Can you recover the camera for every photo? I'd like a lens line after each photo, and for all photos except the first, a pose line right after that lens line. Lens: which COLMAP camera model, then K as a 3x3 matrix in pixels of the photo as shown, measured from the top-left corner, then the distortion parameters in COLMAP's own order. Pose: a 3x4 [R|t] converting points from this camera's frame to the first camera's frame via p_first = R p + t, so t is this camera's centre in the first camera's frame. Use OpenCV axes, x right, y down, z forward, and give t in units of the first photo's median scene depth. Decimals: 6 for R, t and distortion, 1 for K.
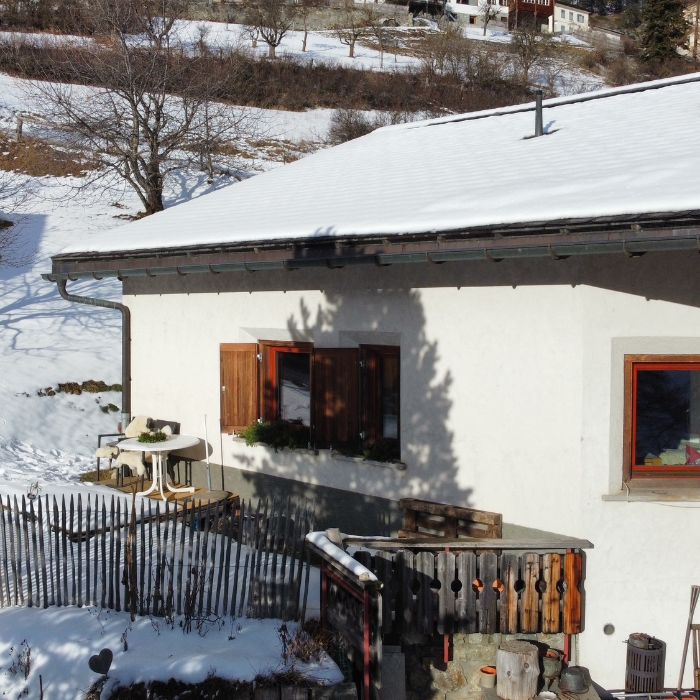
lens RADIAL K [[948.4, 0, 350.0], [0, 948.4, 350.0], [0, 0, 1]] dist [0.017147, -0.075202]
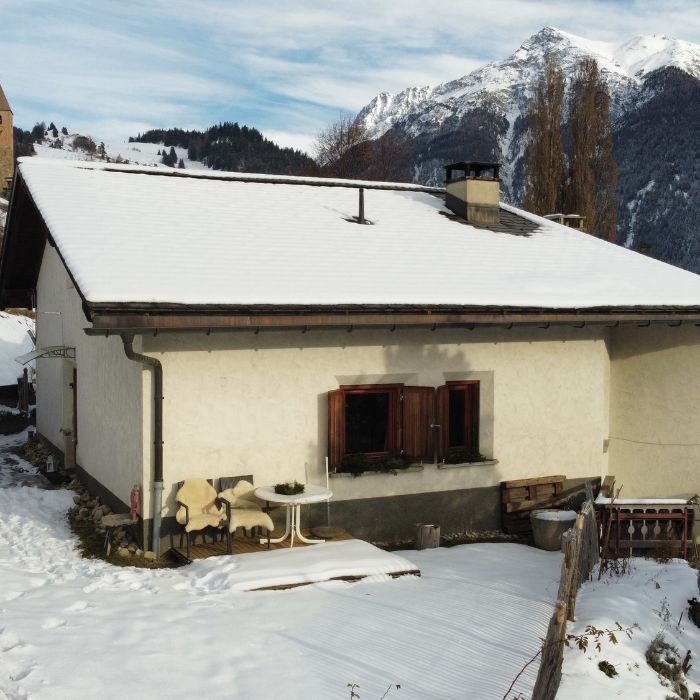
lens RADIAL K [[948.4, 0, 350.0], [0, 948.4, 350.0], [0, 0, 1]] dist [0.017147, -0.075202]
pose [[0.328749, -0.043957, 0.943394, -1.062119], [0.047905, 0.998406, 0.029827, -0.079252], [-0.943202, 0.035388, 0.330330, 0.547898]]
